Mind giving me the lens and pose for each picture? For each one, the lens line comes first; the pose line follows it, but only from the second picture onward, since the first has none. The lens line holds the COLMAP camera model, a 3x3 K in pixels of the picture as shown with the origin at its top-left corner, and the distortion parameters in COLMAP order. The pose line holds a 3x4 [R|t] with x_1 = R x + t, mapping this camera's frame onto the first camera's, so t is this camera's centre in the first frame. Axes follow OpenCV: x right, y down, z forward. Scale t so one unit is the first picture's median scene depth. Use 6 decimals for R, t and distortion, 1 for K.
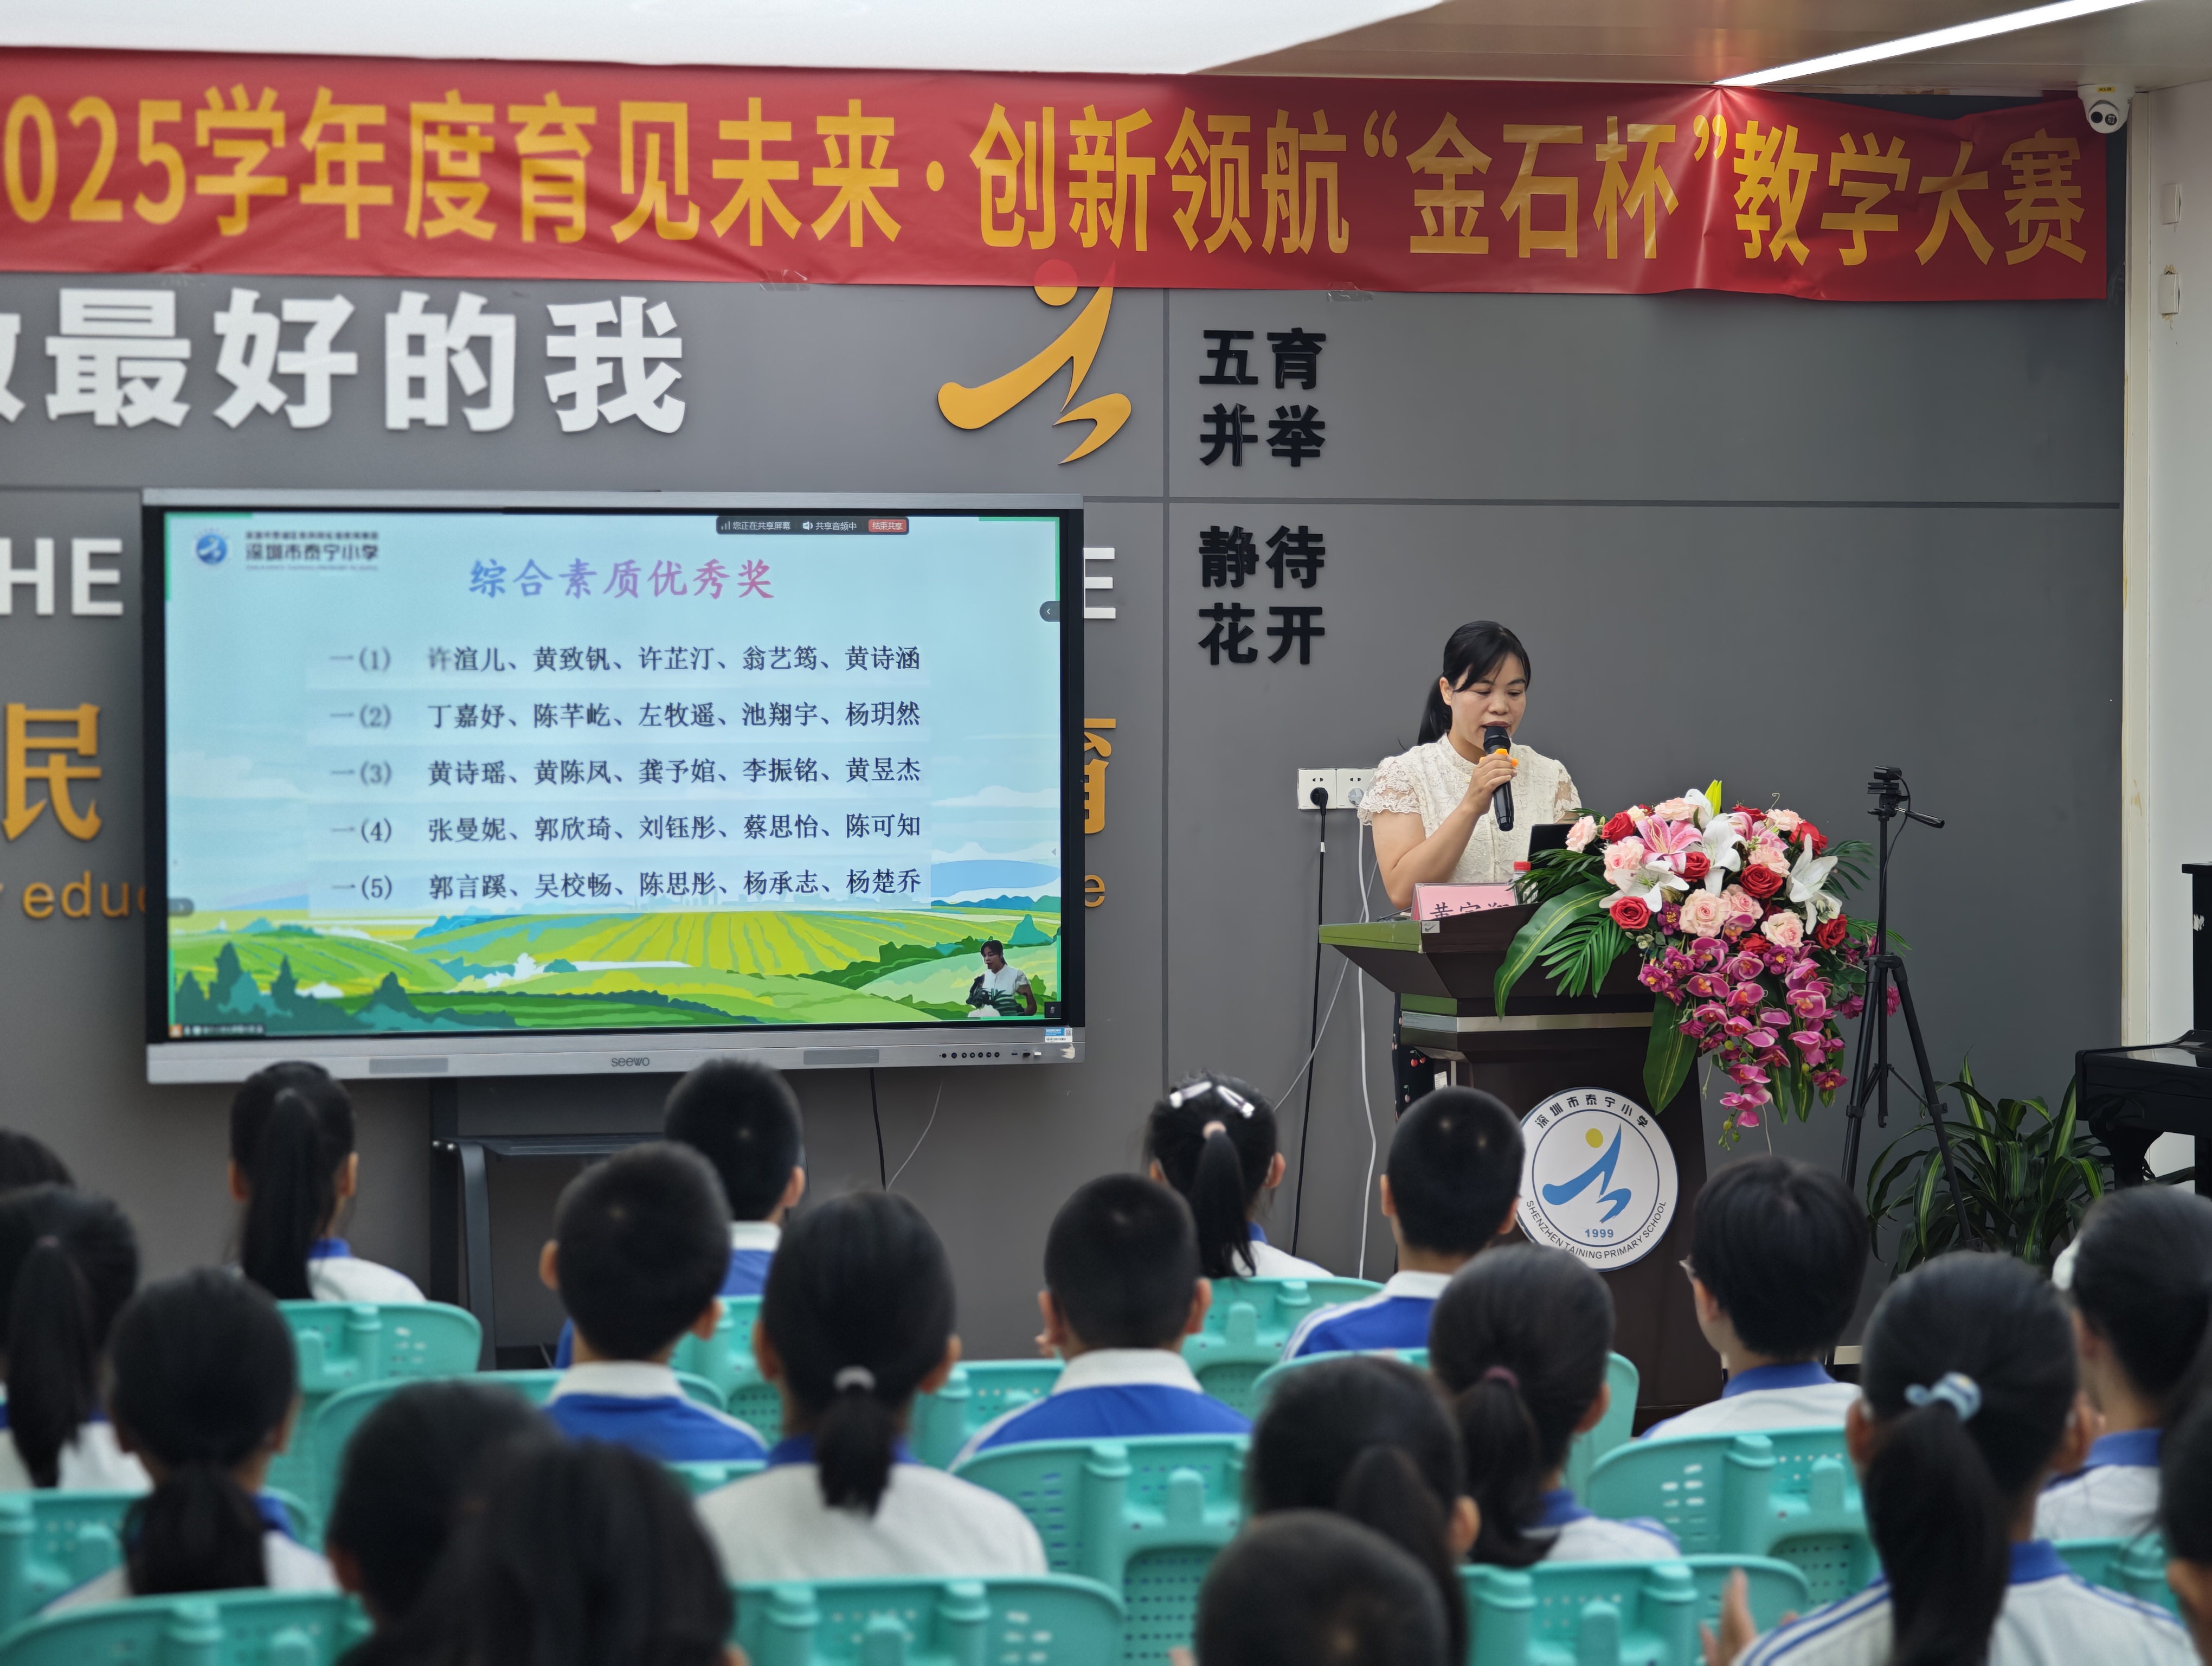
lens RADIAL K [[7308.3, 0, 1107.2], [0, 7308.3, 829.9], [0, 0, 1]] dist [0.350851, 0.000000]
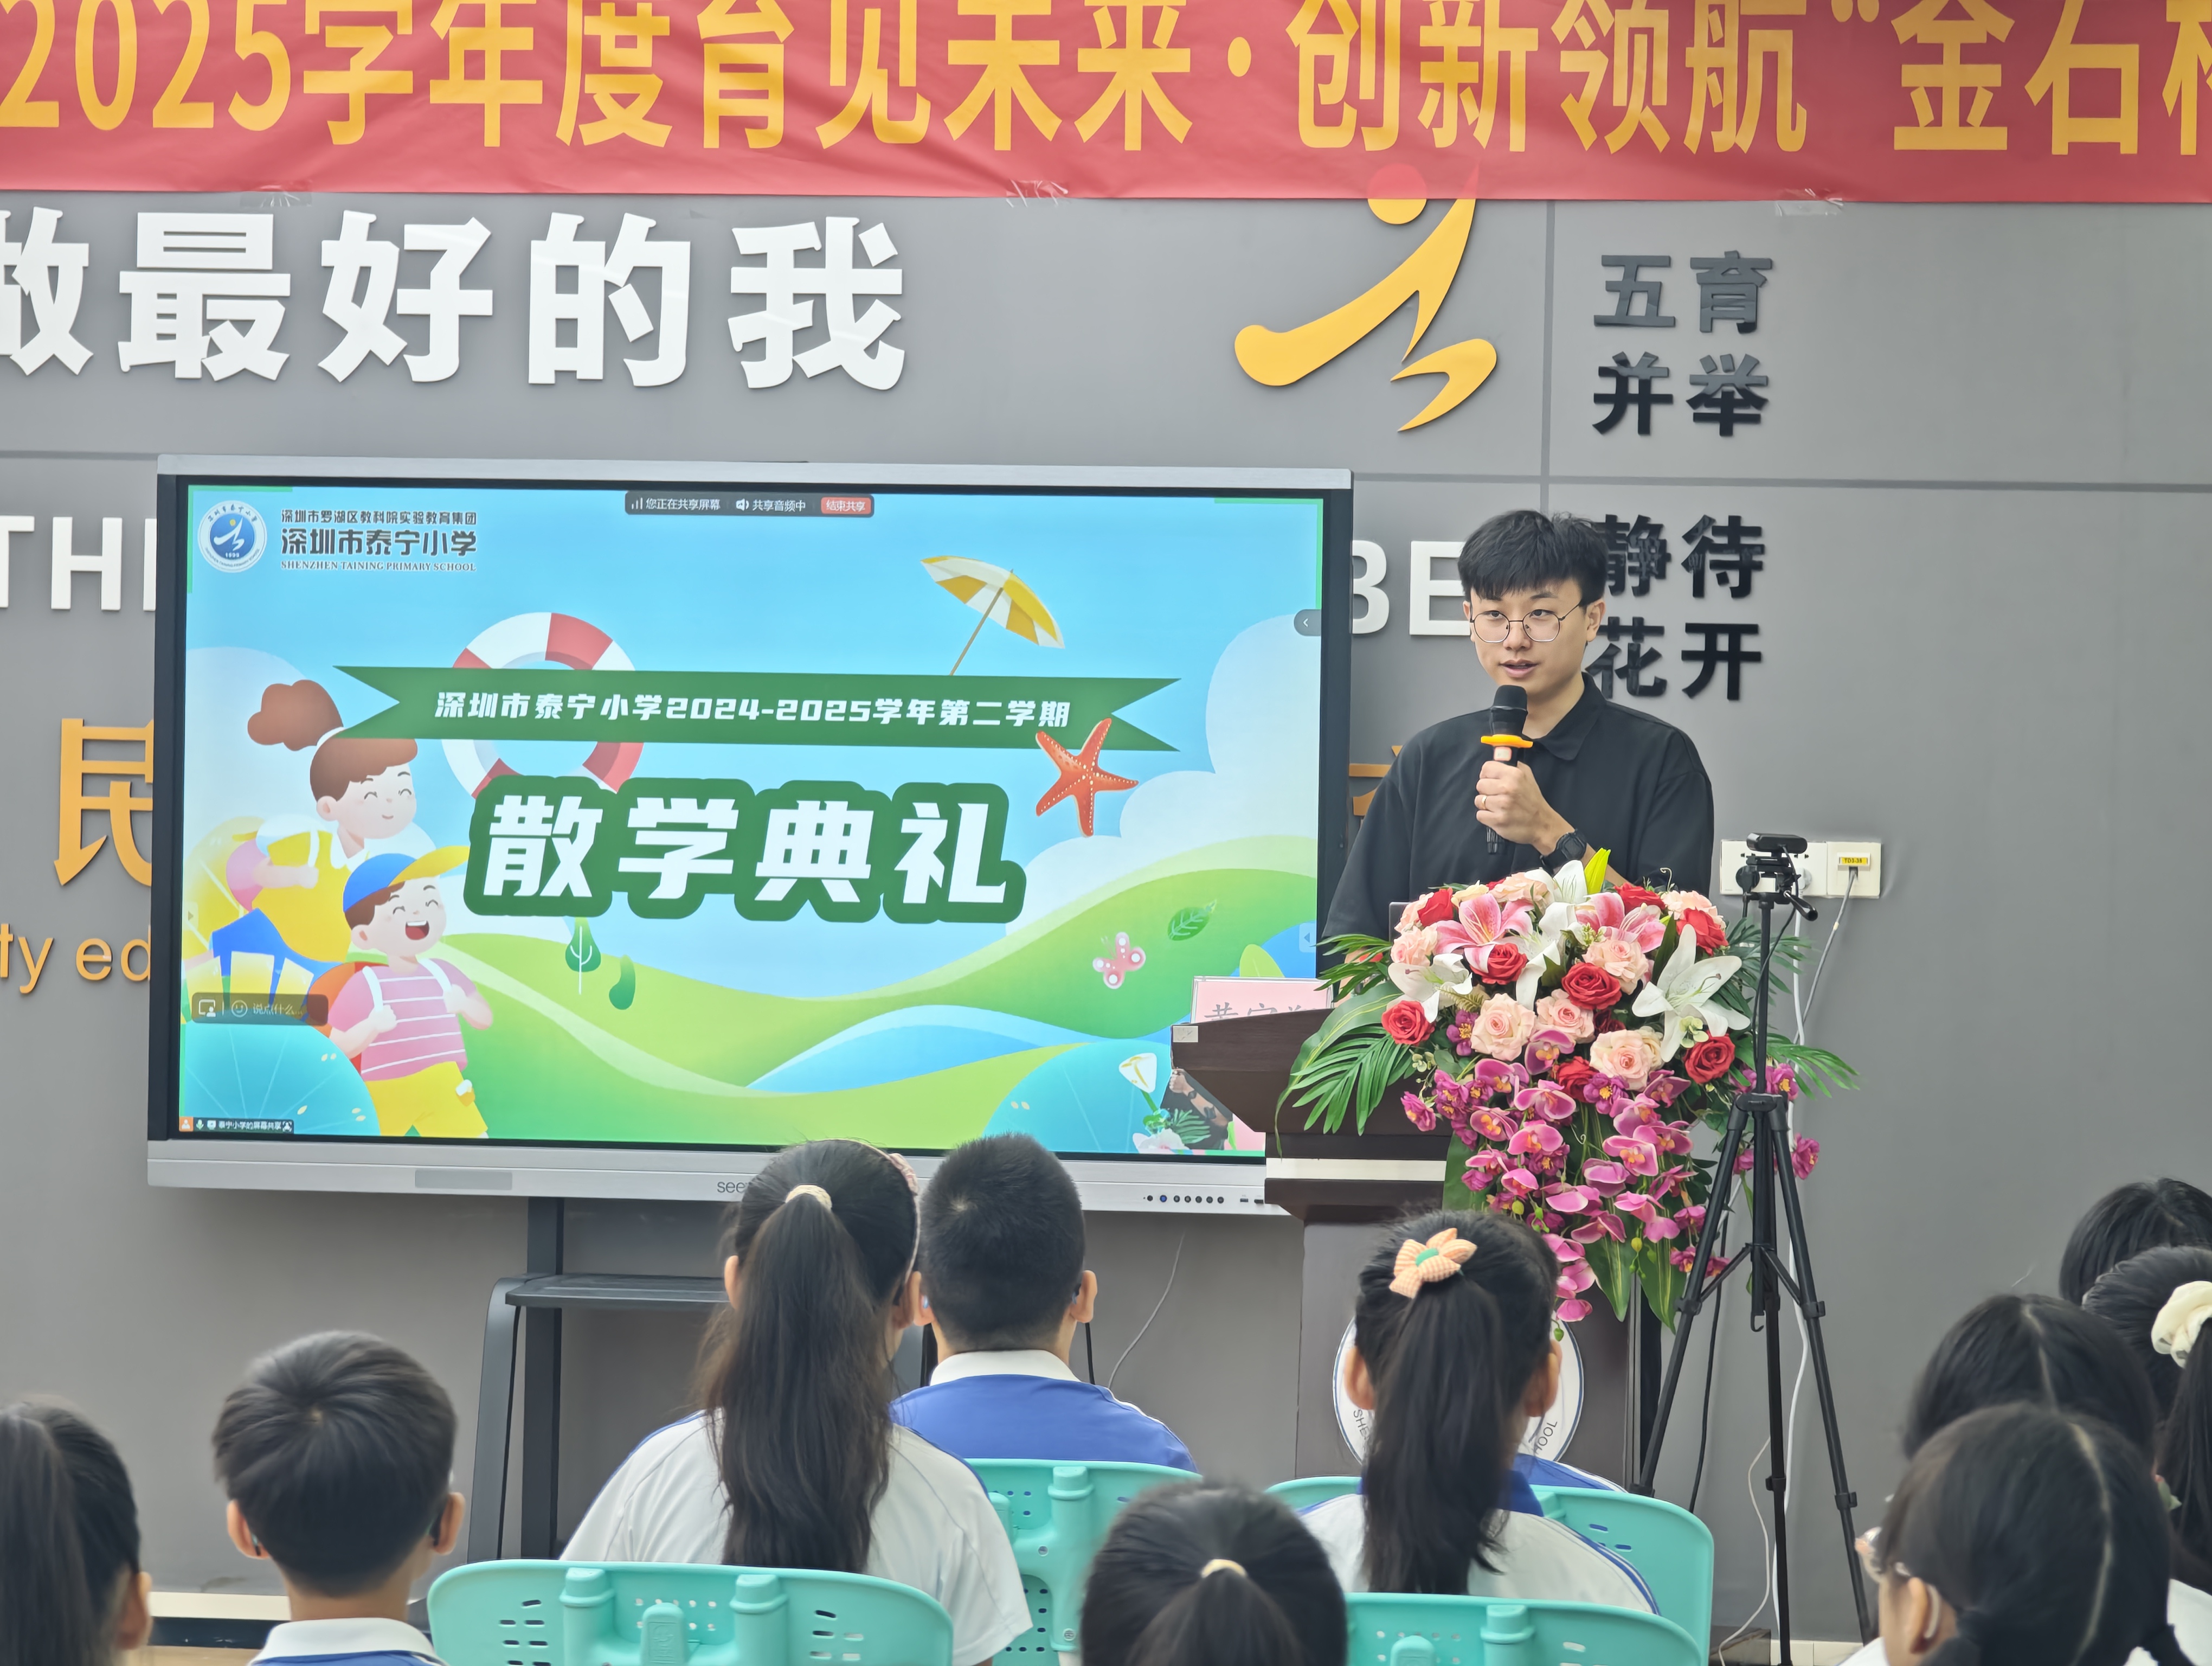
lens RADIAL K [[8891.0, 0, 1098.7], [0, 8891.0, 844.9], [0, 0, 1]] dist [0.398978, 0.000000]
pose [[0.894362, 0.023226, -0.446740, 0.389360], [-0.029391, 0.999544, -0.006873, 0.000396], [0.446377, 0.019277, 0.894637, 0.158898]]
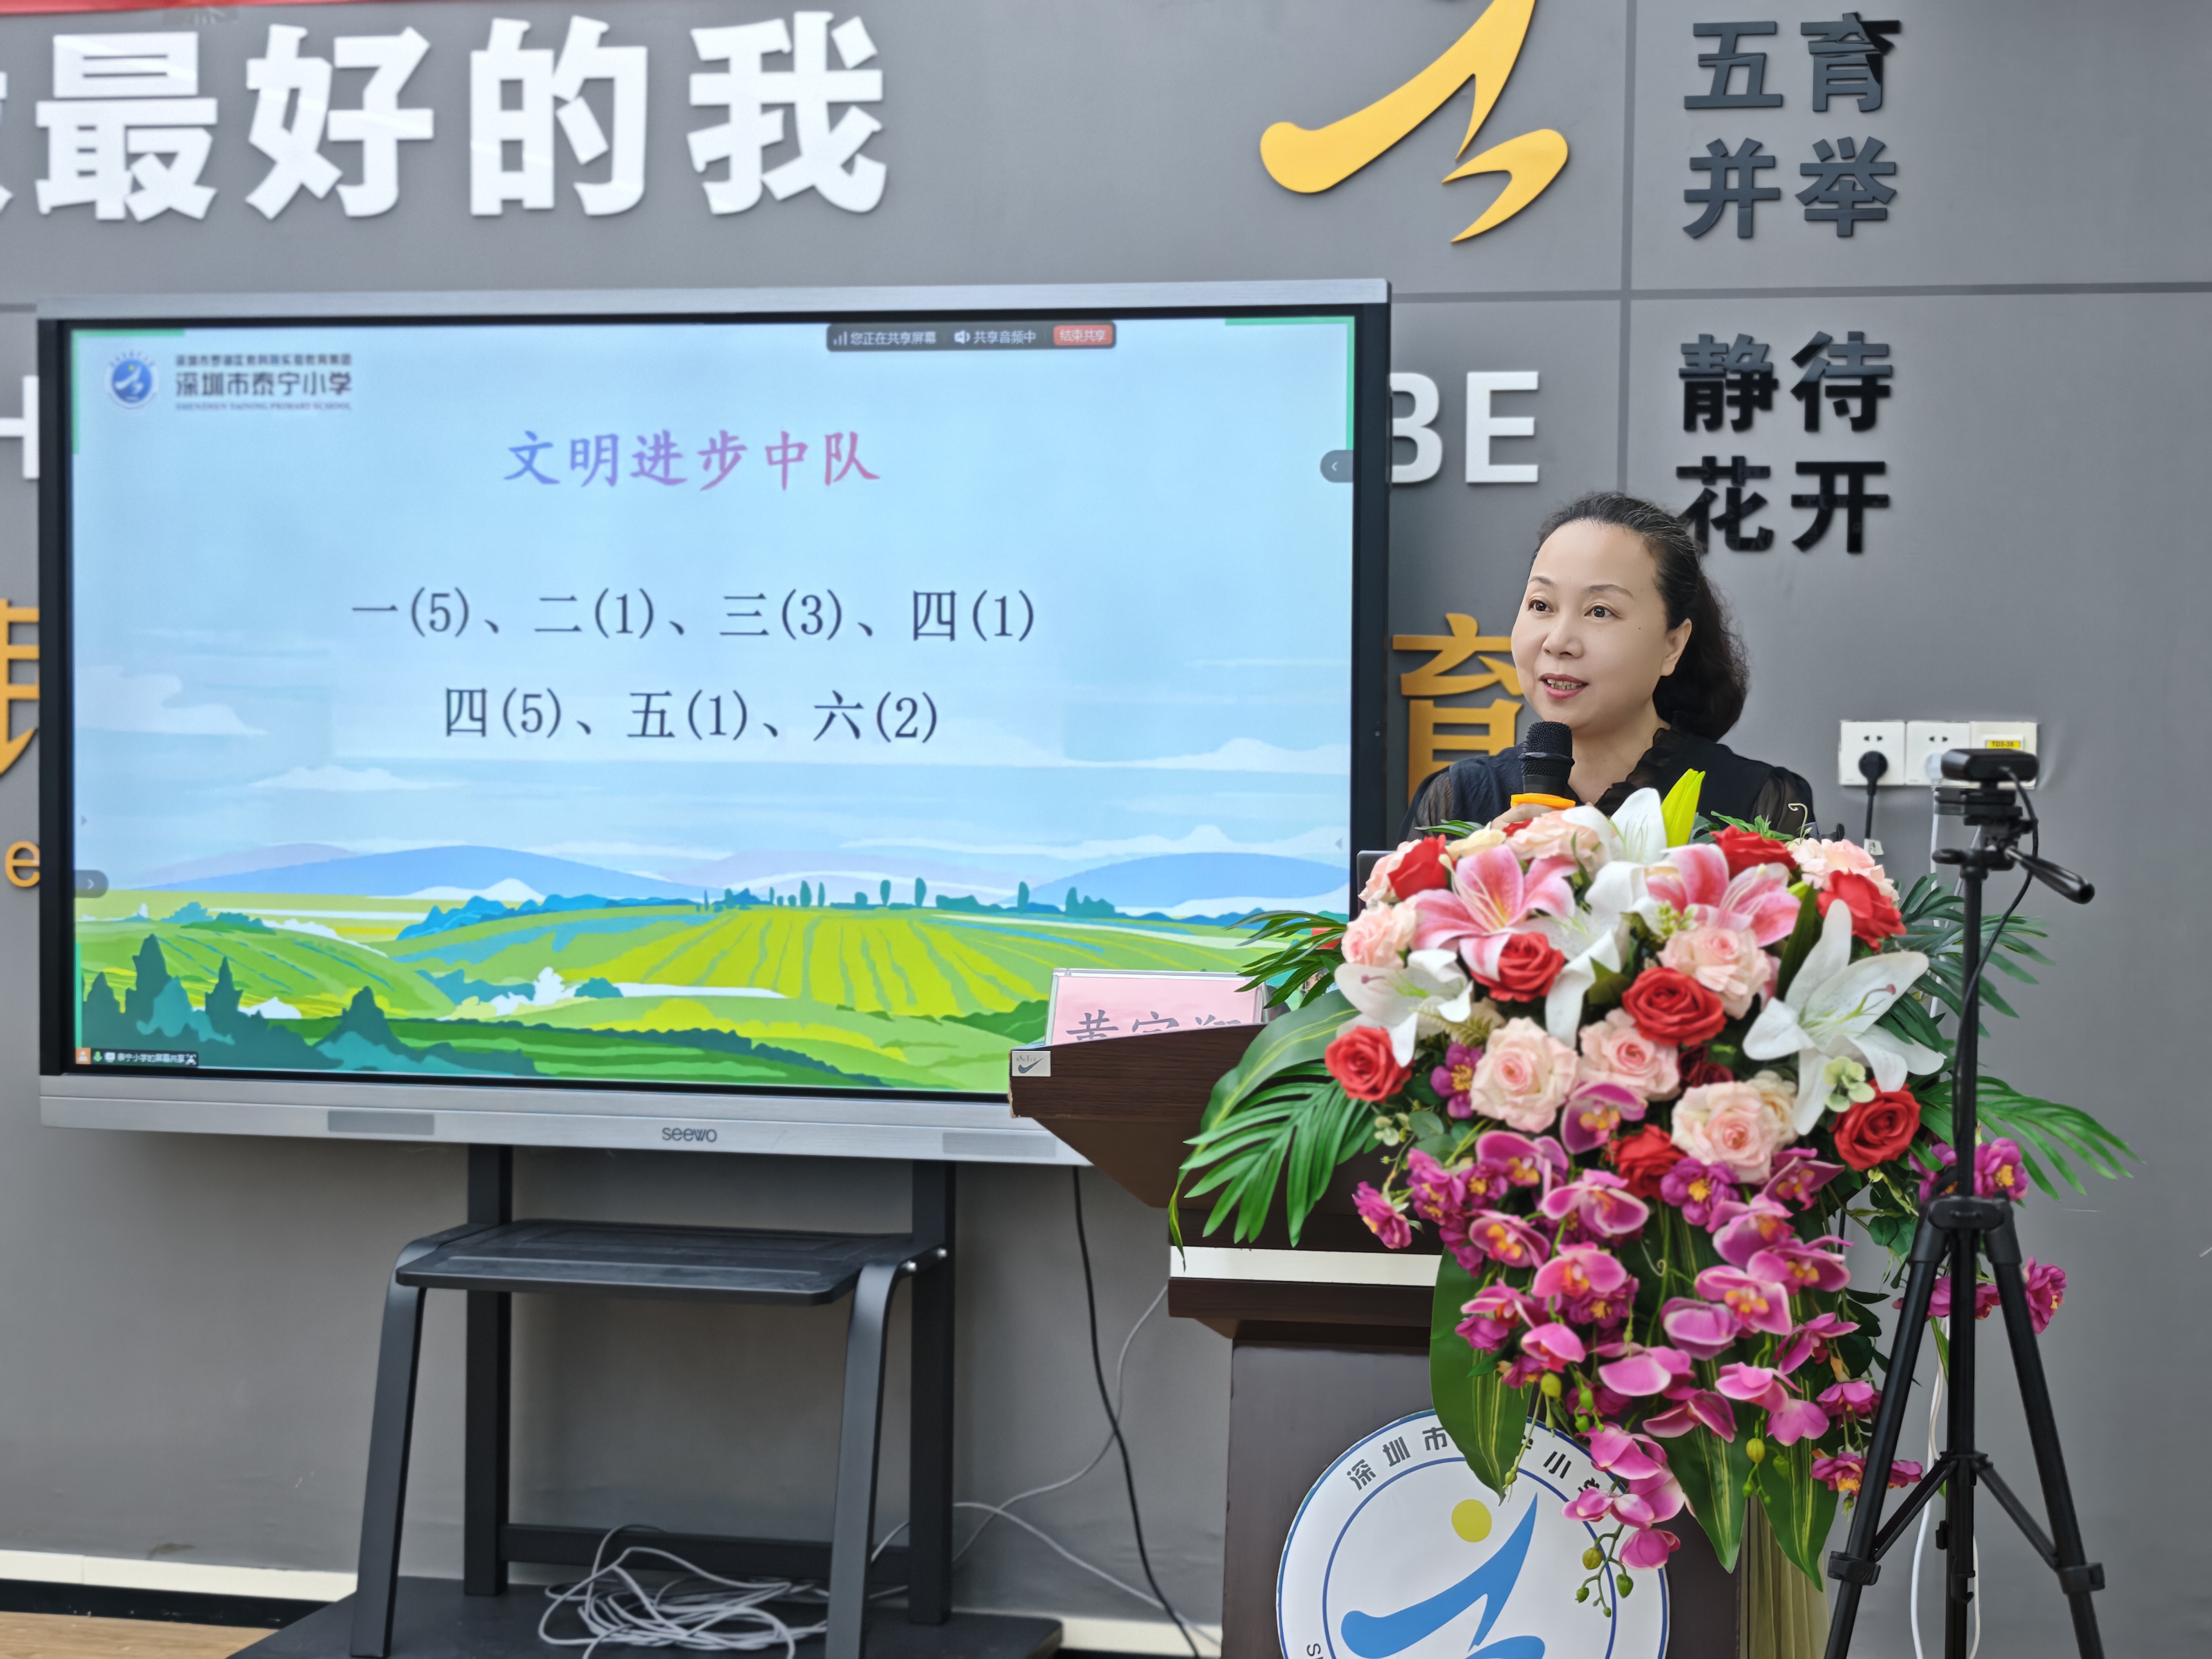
lens RADIAL K [[4241.7, 0, 1081.4], [0, 4241.7, 787.7], [0, 0, 1]] dist [0.133517, 0.000000]
pose [[0.851240, 0.028613, -0.523996, 0.167873], [-0.020229, 0.999559, 0.021718, -0.009465], [0.524387, -0.007887, 0.851444, 0.674847]]
